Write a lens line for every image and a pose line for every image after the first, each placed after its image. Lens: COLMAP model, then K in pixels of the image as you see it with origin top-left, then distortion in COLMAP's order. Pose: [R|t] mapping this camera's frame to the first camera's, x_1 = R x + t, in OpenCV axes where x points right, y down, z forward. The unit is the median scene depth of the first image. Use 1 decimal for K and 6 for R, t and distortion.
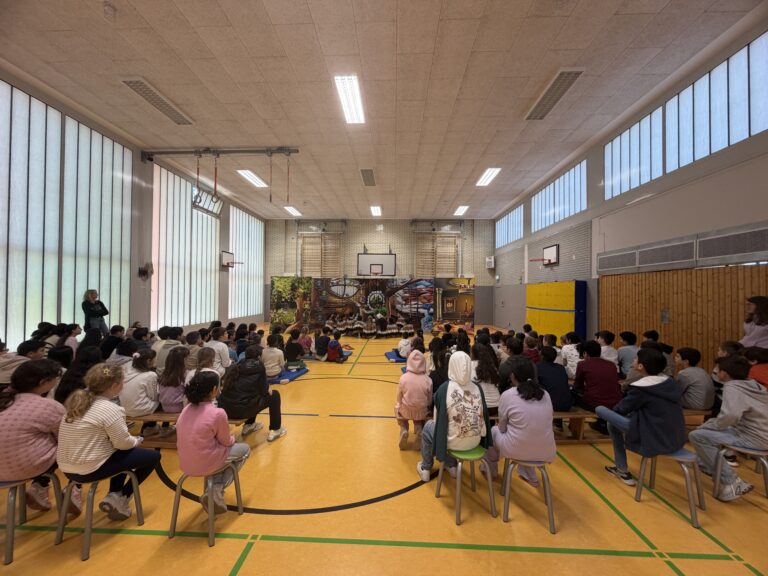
lens RADIAL K [[311.7, 0, 388.0], [0, 311.7, 288.7], [0, 0, 1]] dist [0.001474, 0.000038]
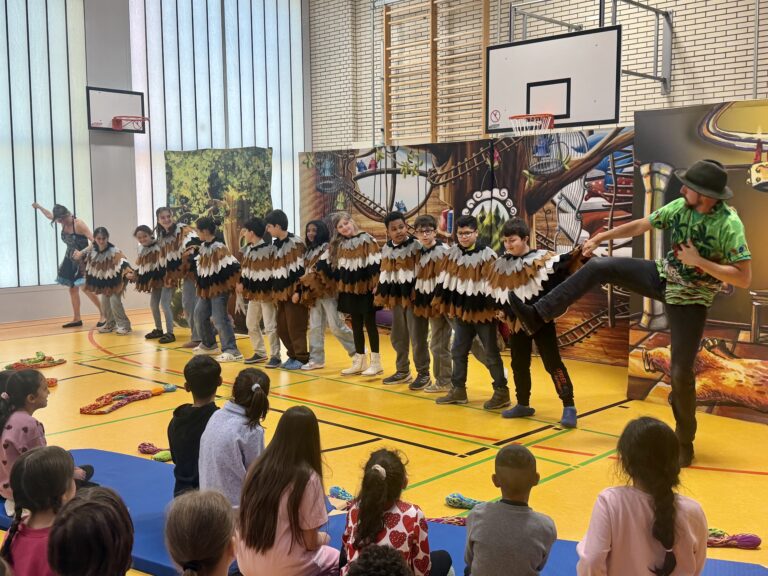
lens RADIAL K [[861.7, 0, 387.4], [0, 861.7, 284.5], [0, 0, 1]] dist [0.104252, 0.000000]
pose [[0.743248, 0.044979, -0.667502, 0.370112], [0.024073, 0.995293, 0.093872, 0.016272], [0.668583, -0.085839, 0.738667, 0.425714]]
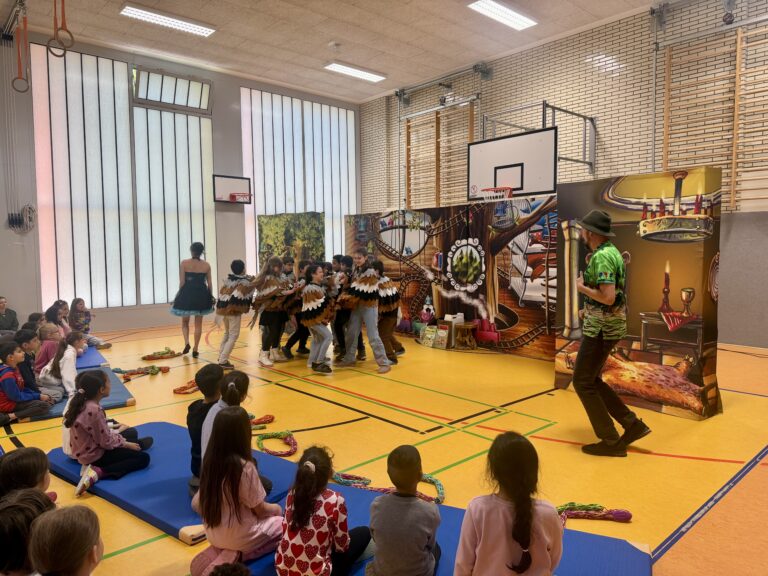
lens RADIAL K [[540.9, 0, 387.1], [0, 540.9, 283.4], [0, 0, 1]] dist [0.106642, -0.170895]
pose [[0.688605, 0.028104, -0.724592, 0.365652], [0.028476, 0.997430, 0.065747, 0.015308], [0.724577, -0.065907, 0.686035, 0.489897]]
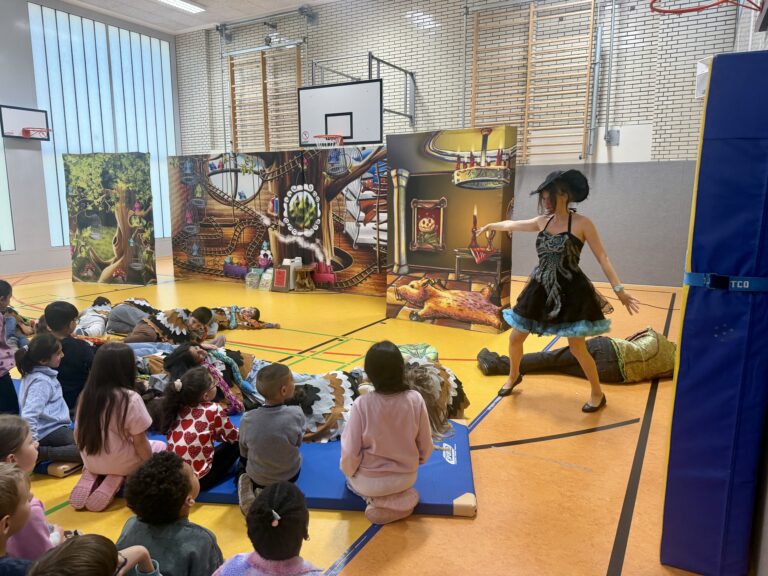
lens RADIAL K [[540.9, 0, 392.5], [0, 540.9, 287.0], [0, 0, 1]] dist [0.106642, -0.170895]
pose [[0.885994, 0.064244, -0.459224, 0.374072], [0.017918, 0.984873, 0.172349, 0.018172], [0.463350, -0.160928, 0.871441, 0.455305]]
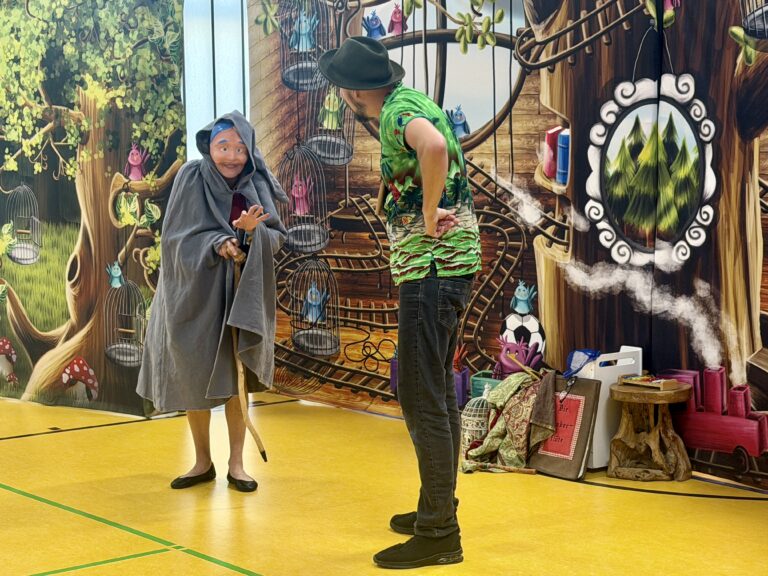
lens RADIAL K [[1669.4, 0, 401.6], [0, 1669.4, 286.3], [0, 0, 1]] dist [0.124132, 0.000000]
pose [[0.643598, 0.055149, -0.763374, 0.331125], [0.027659, 0.995073, 0.095206, 0.021032], [0.764864, -0.082389, 0.638902, 0.584944]]
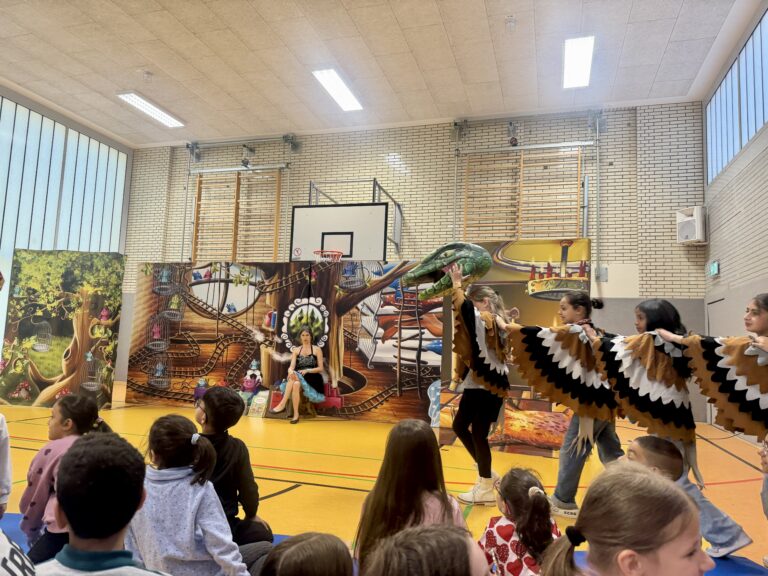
lens RADIAL K [[540.9, 0, 385.7], [0, 540.9, 283.3], [0, 0, 1]] dist [0.106642, -0.170895]
pose [[0.962807, -0.002774, -0.270176, 0.211574], [-0.025839, 0.994419, -0.102292, 0.051393], [0.268952, 0.105469, 0.957362, 0.441853]]
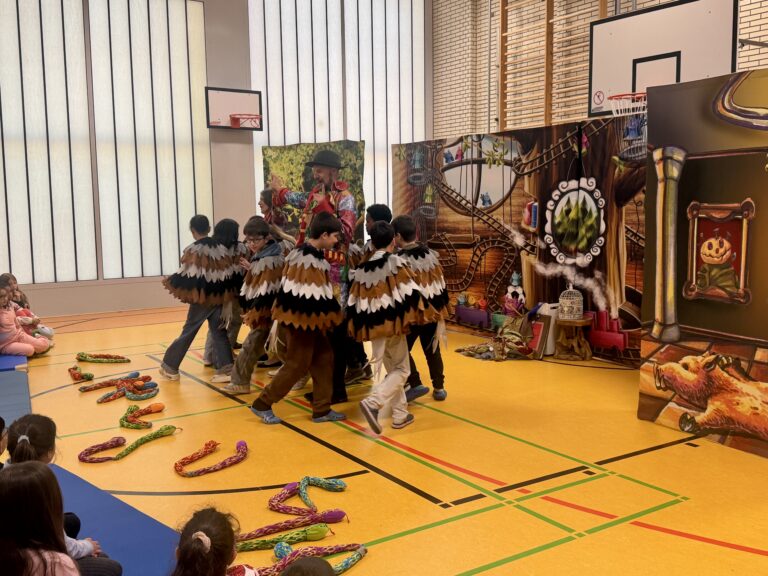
lens RADIAL K [[787.4, 0, 376.5], [0, 787.4, 286.1], [0, 0, 1]] dist [0.098277, 0.000000]
pose [[0.564619, 0.070545, -0.822331, 0.358590], [0.031451, 0.993778, 0.106848, 0.018526], [0.824752, -0.086191, 0.558887, 0.555938]]
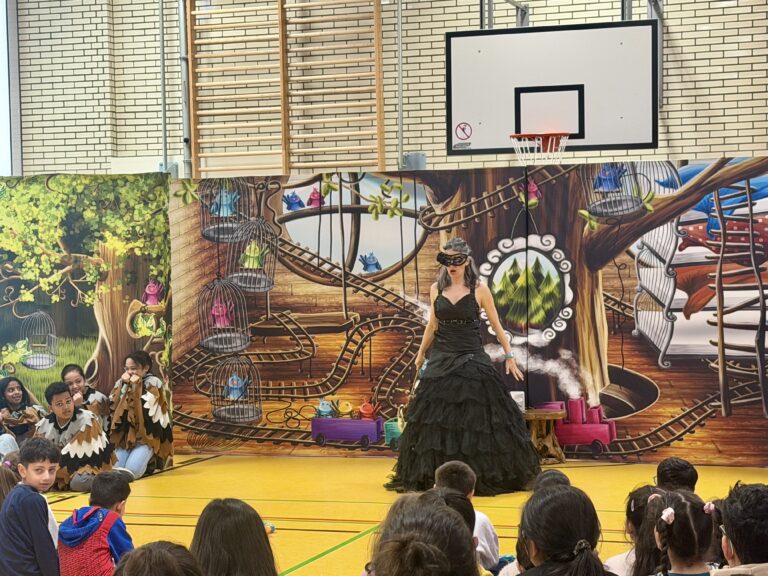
lens RADIAL K [[1657.5, 0, 396.9], [0, 1657.5, 287.3], [0, 0, 1]] dist [0.089025, 0.000000]
pose [[0.956480, -0.022157, -0.290956, 0.168374], [0.031833, 0.999085, 0.028564, 0.007133], [0.290057, -0.036583, 0.956310, 0.070108]]
